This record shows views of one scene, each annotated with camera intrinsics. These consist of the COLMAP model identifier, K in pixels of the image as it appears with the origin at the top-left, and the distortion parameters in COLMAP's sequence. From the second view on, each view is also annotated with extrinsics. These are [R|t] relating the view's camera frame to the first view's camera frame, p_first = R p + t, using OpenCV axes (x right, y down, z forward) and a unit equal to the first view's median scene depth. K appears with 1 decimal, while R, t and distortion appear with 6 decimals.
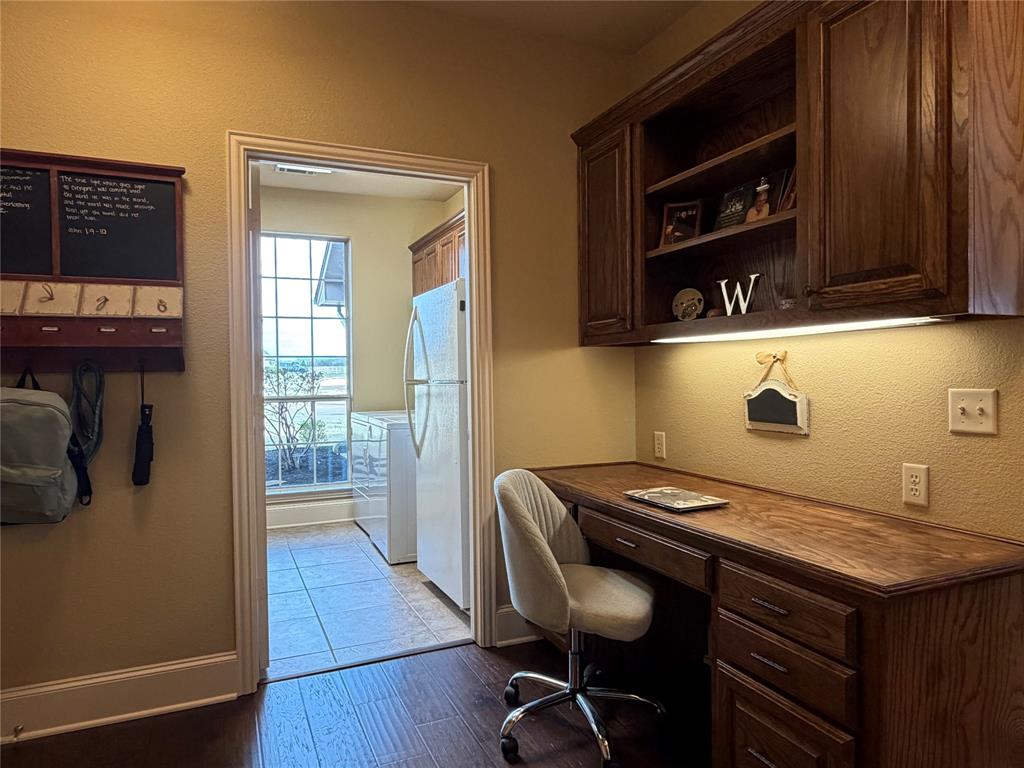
lens RADIAL K [[650.8, 0, 510.8], [0, 650.8, 387.4], [0, 0, 1]] dist [-0.005768, -0.000344]
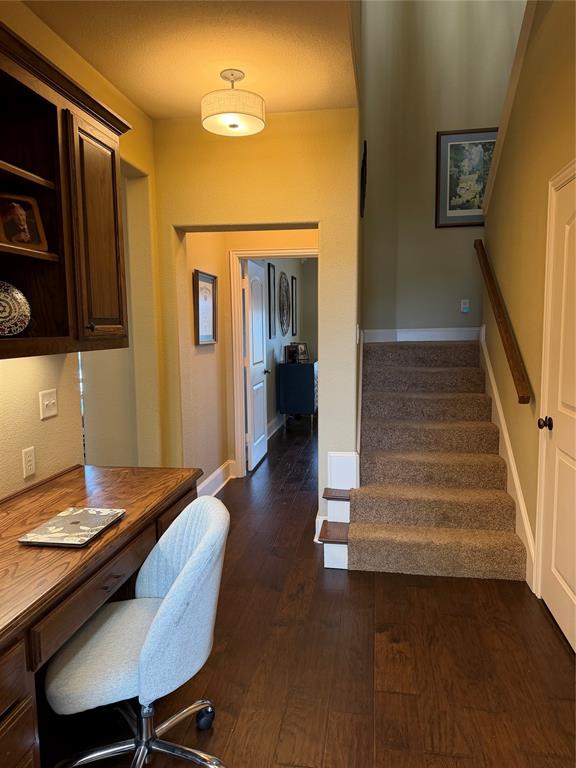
lens RADIAL K [[547.2, 0, 288.0], [0, 547.2, 384.0], [0, 0, 1]] dist [0.009561, -0.003004]
pose [[-0.836183, -0.039101, 0.547055, -0.541414], [0.031680, 0.992346, 0.119352, -0.156832], [-0.547535, 0.117131, -0.828544, 1.777155]]
